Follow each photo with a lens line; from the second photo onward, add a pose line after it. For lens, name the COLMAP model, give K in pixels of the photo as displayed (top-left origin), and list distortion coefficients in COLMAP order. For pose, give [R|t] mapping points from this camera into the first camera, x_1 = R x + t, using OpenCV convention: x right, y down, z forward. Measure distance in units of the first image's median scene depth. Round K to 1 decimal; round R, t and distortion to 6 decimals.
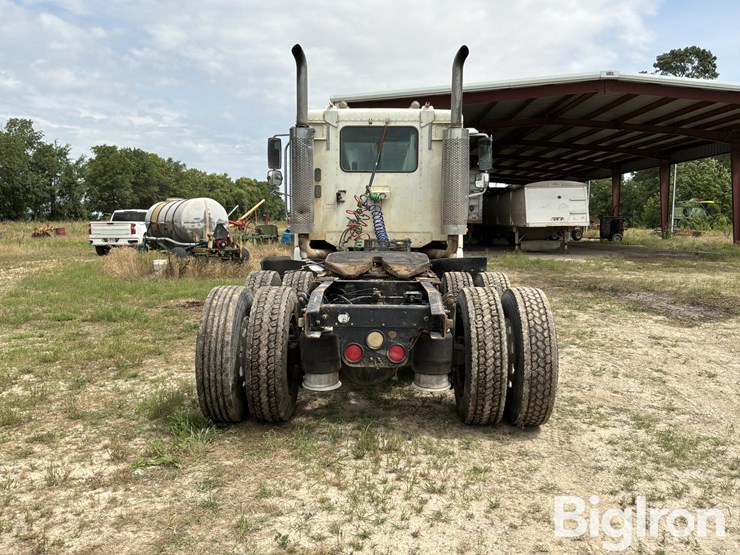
lens RADIAL K [[618.7, 0, 368.2], [0, 618.7, 273.0], [0, 0, 1]] dist [0.117675, -0.240498]
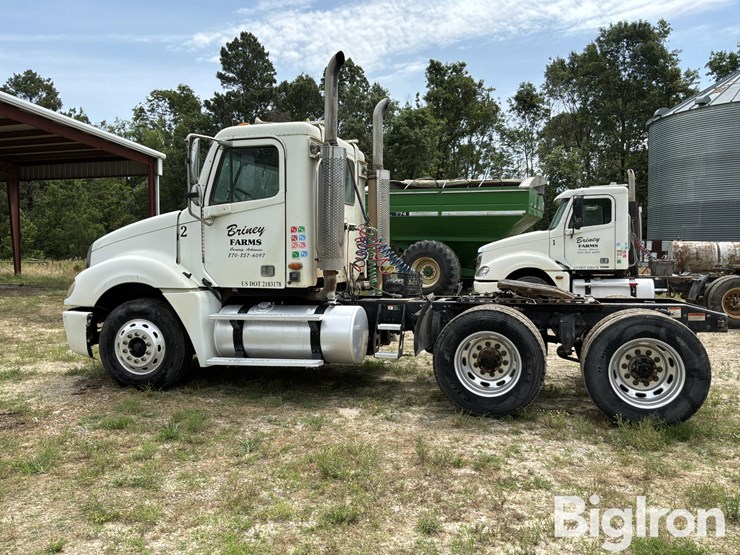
lens RADIAL K [[618.7, 0, 368.2], [0, 618.7, 273.0], [0, 0, 1]] dist [0.117675, -0.240498]
pose [[0.253979, -0.038479, 0.966444, -0.890694], [0.084781, 0.996248, 0.017385, -0.068834], [-0.963487, 0.077521, 0.256289, 0.724493]]
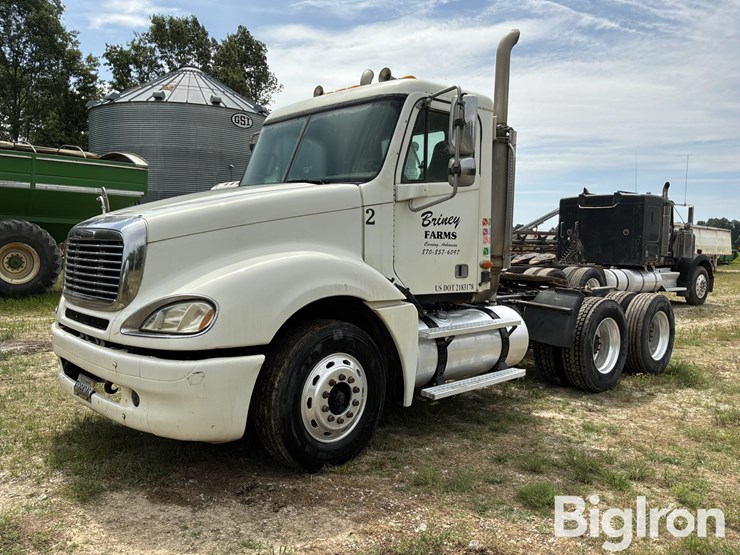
lens RADIAL K [[618.7, 0, 368.2], [0, 618.7, 273.0], [0, 0, 1]] dist [0.117675, -0.240498]
pose [[-0.699004, -0.055965, 0.712925, -0.533321], [0.036218, 0.992883, 0.113452, -0.147505], [-0.714200, 0.105124, -0.692002, 1.612301]]
